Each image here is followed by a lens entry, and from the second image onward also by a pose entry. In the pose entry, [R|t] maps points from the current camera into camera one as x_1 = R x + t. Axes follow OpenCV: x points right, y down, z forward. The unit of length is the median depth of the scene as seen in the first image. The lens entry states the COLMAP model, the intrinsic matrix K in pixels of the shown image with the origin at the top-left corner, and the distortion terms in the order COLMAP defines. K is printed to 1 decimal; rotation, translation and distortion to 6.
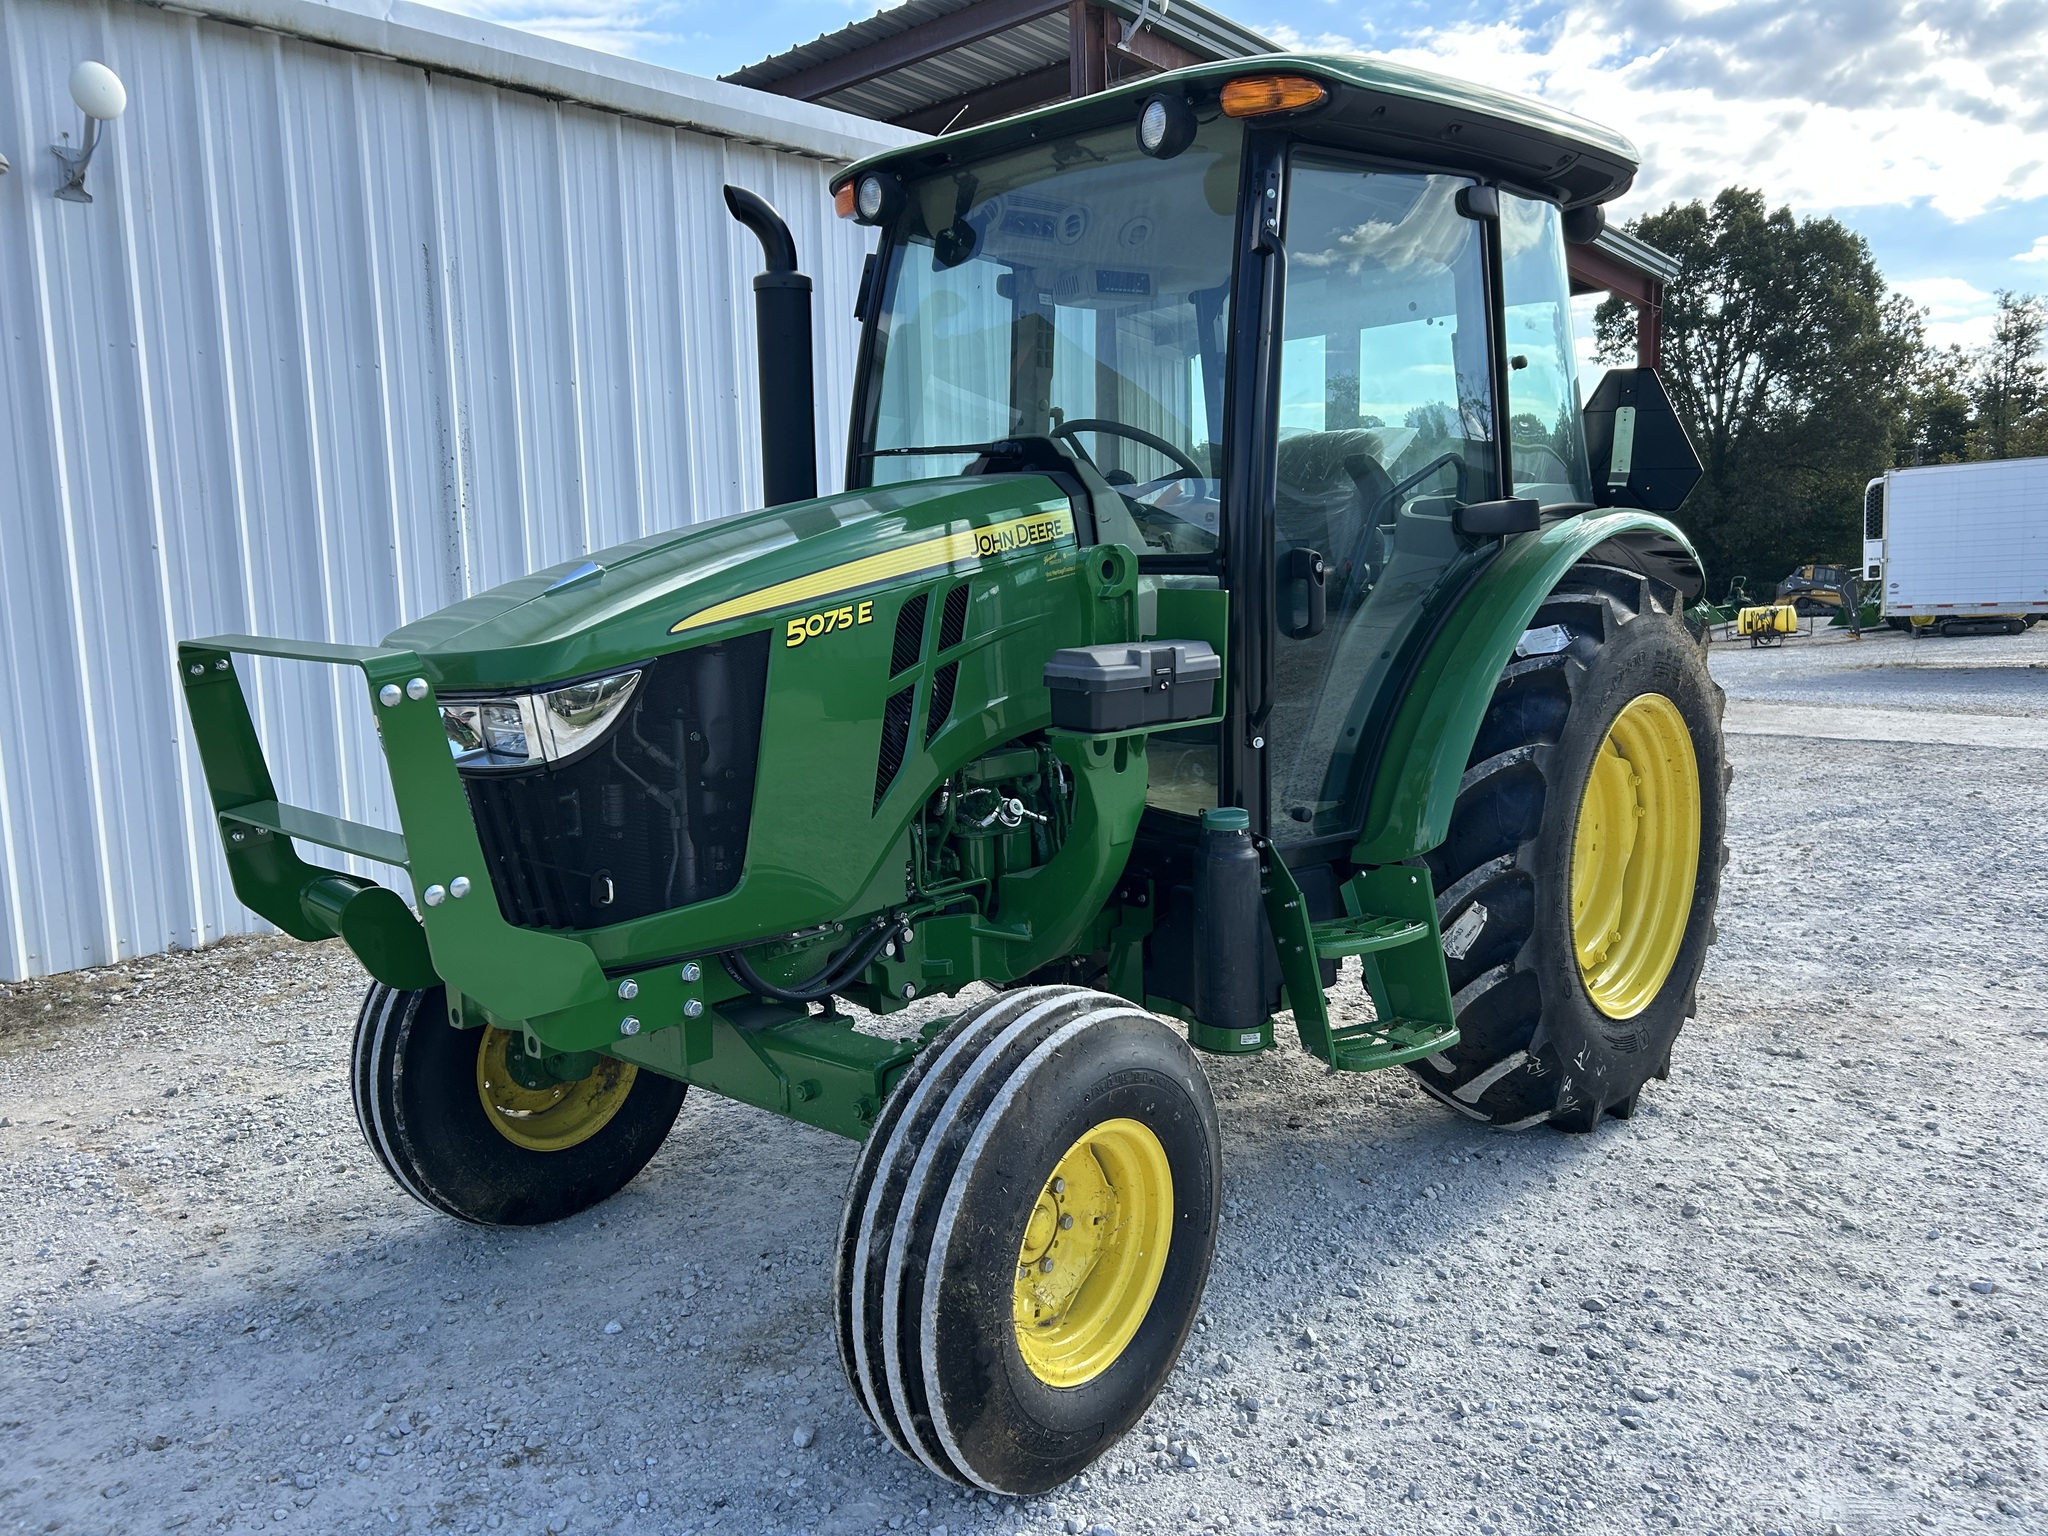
lens RADIAL K [[1507.4, 0, 1022.2], [0, 1507.4, 784.6], [0, 0, 1]] dist [0.057670, -0.055480]
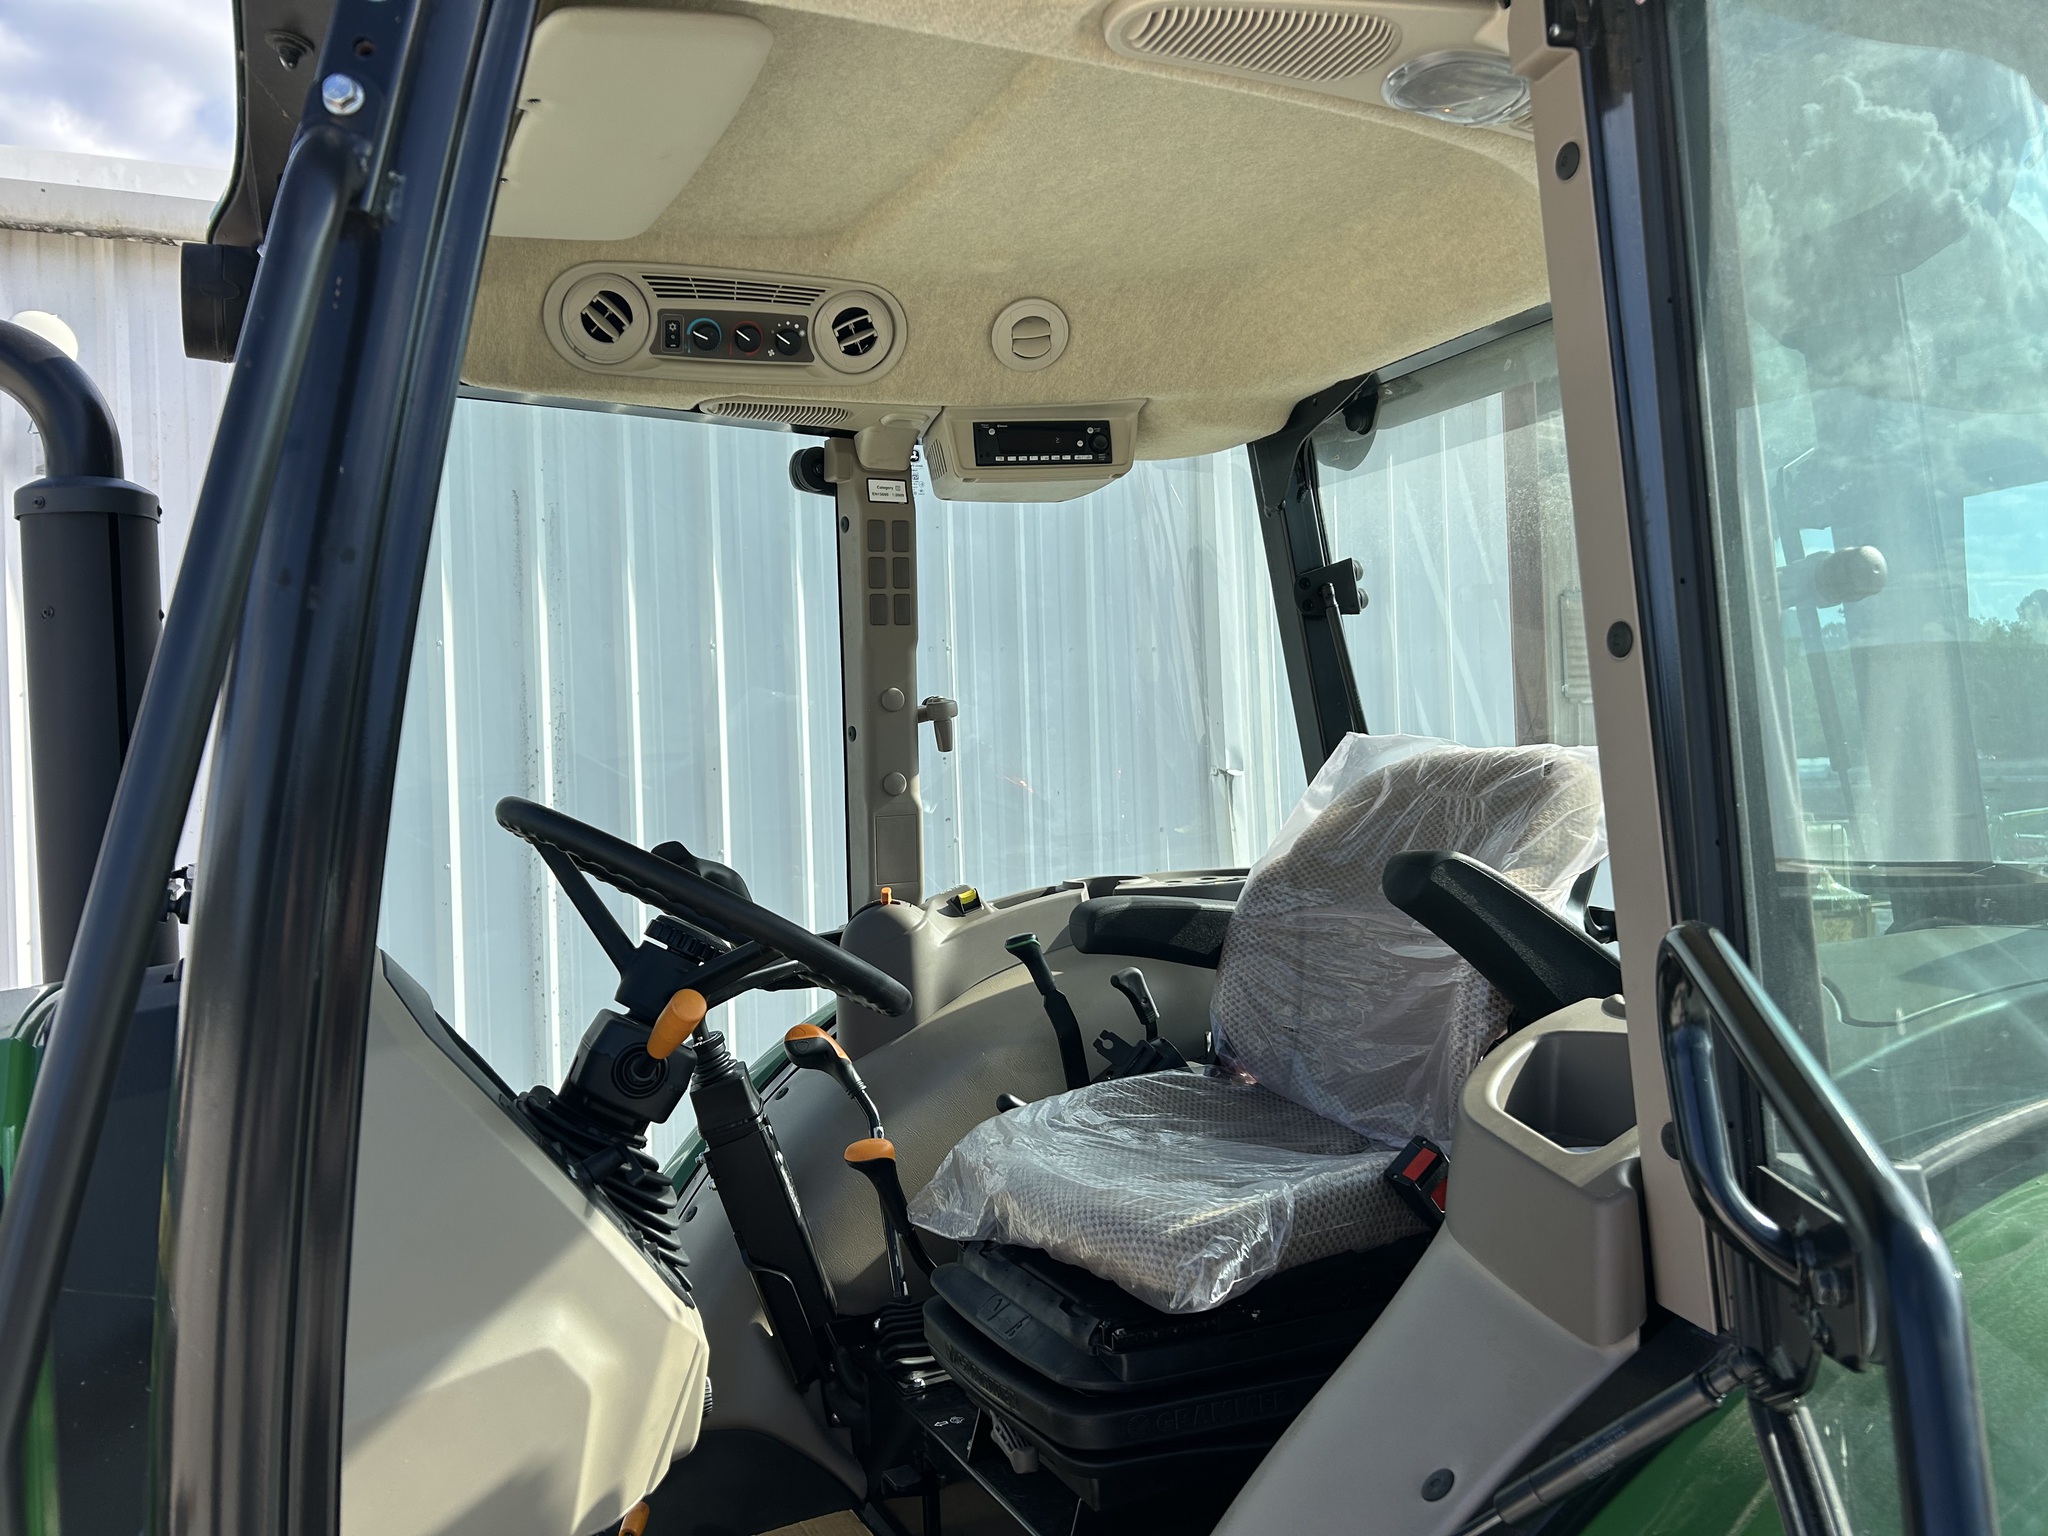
lens RADIAL K [[1584.2, 0, 1024.0], [0, 1584.2, 768.0], [0, 0, 1]] dist [0.140151, -0.178462]
pose [[0.923307, -0.016862, -0.383691, 0.342842], [-0.041496, 0.988807, -0.143312, -0.220304], [0.381813, 0.148243, 0.912273, 0.773805]]
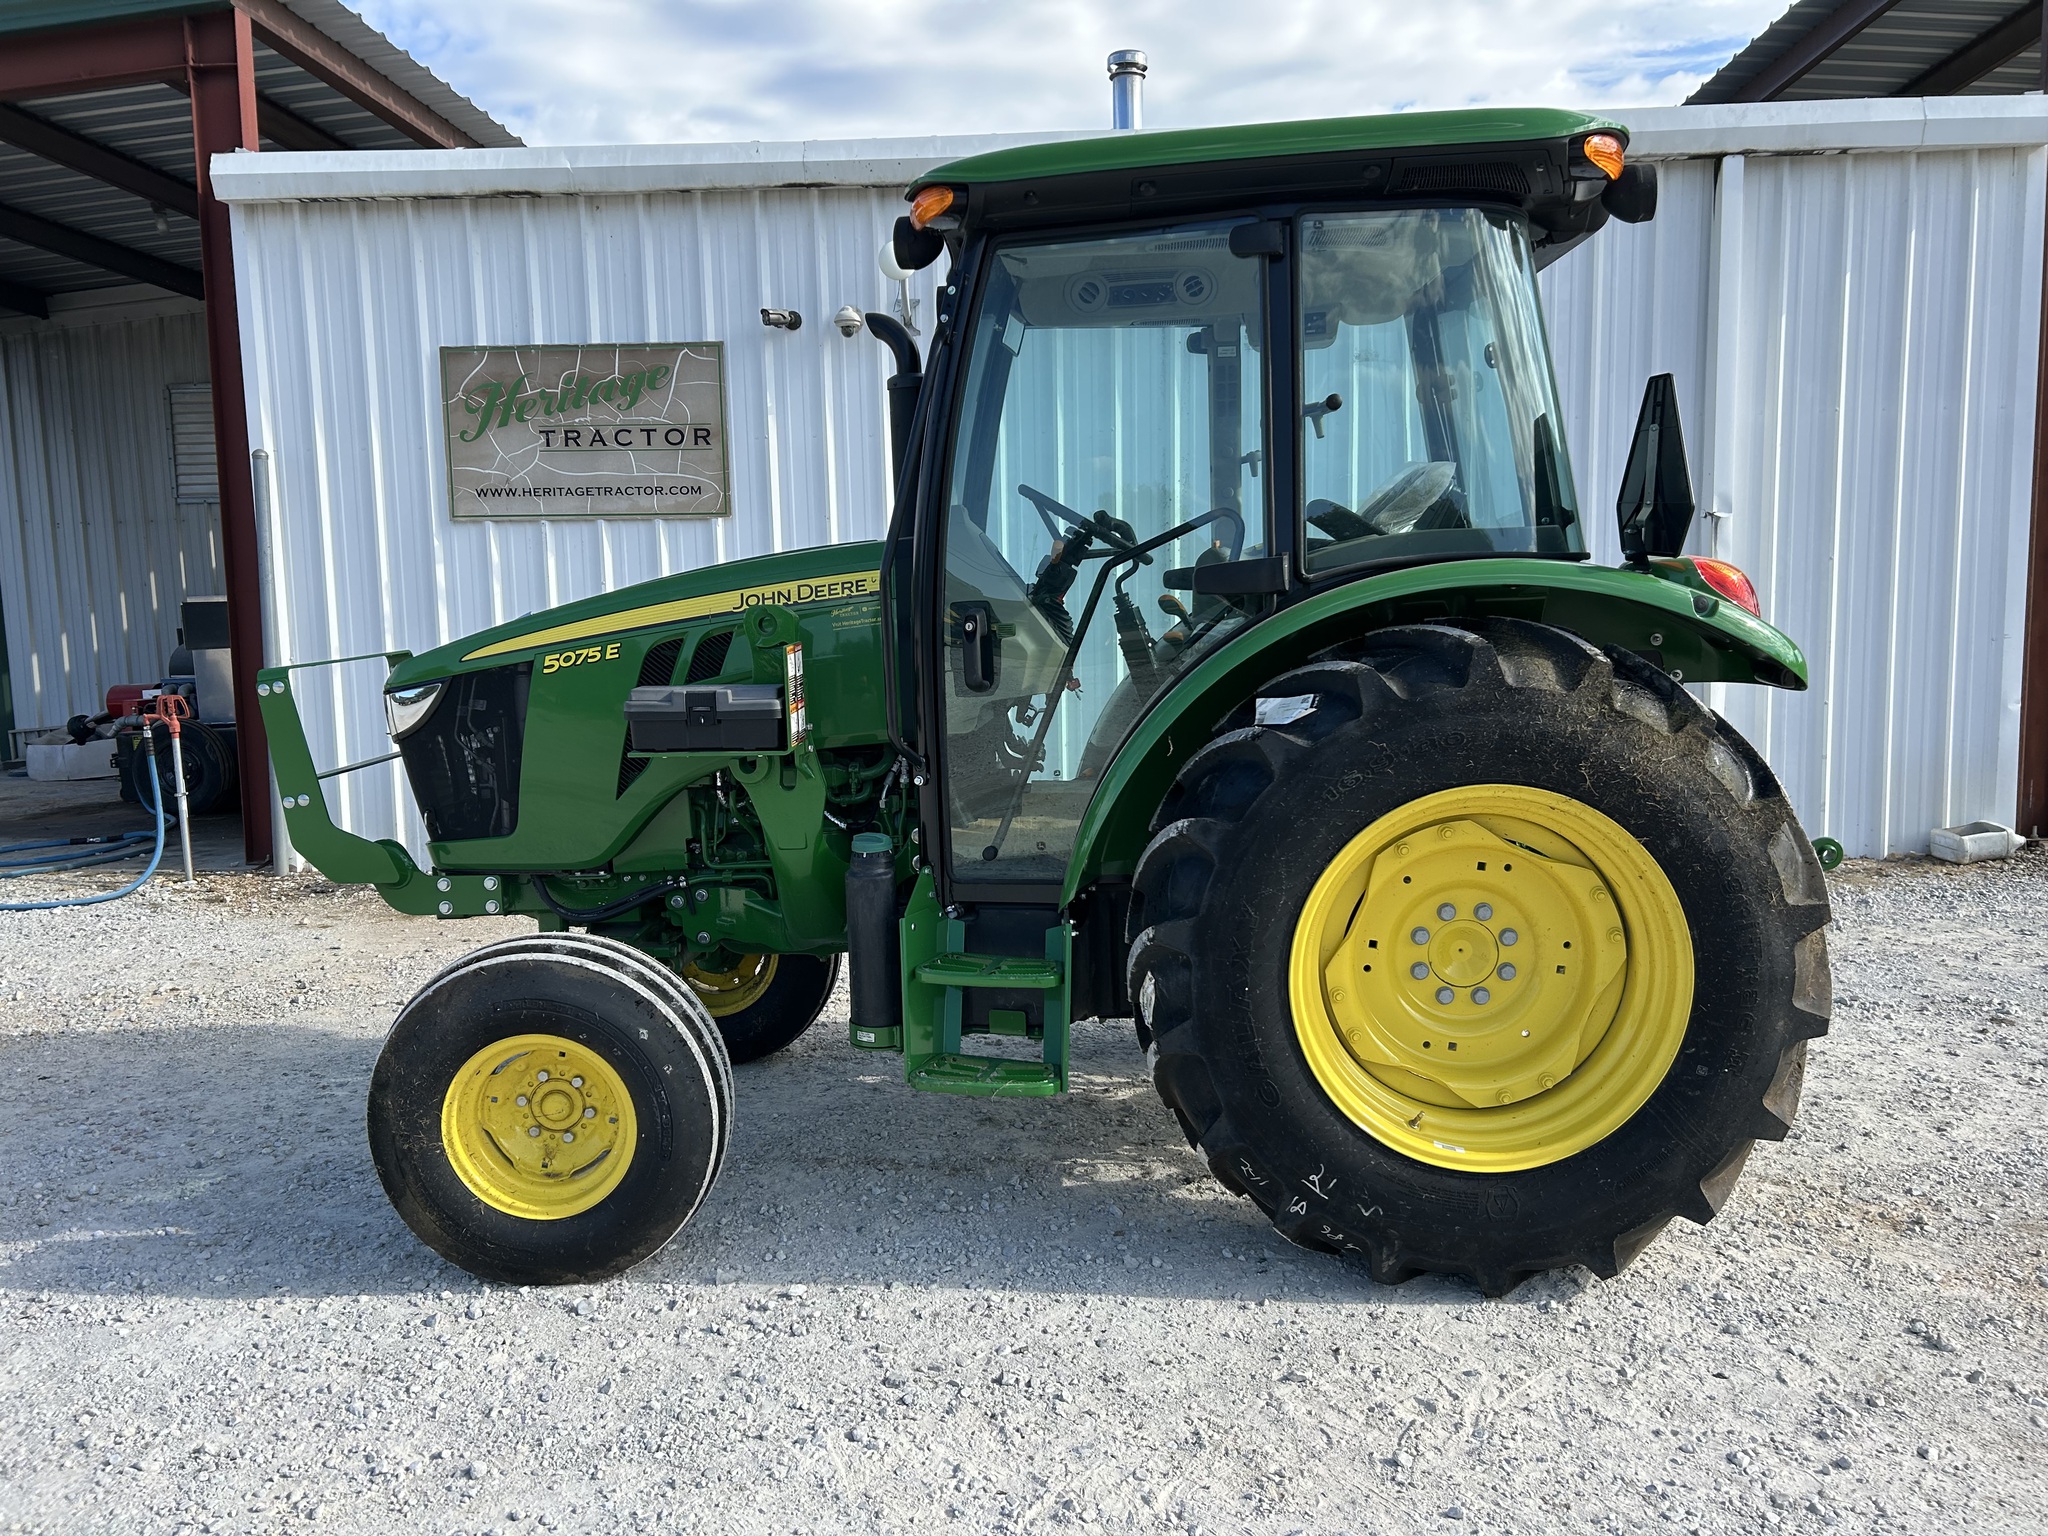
lens RADIAL K [[1507.8, 0, 1024.0], [0, 1507.8, 768.0], [0, 0, 1]] dist [0.059325, -0.057168]
pose [[0.649152, 0.100063, -0.754049, 1.012259], [-0.106651, 0.993491, 0.040023, -0.087000], [0.753145, 0.054439, 0.655598, 0.315240]]
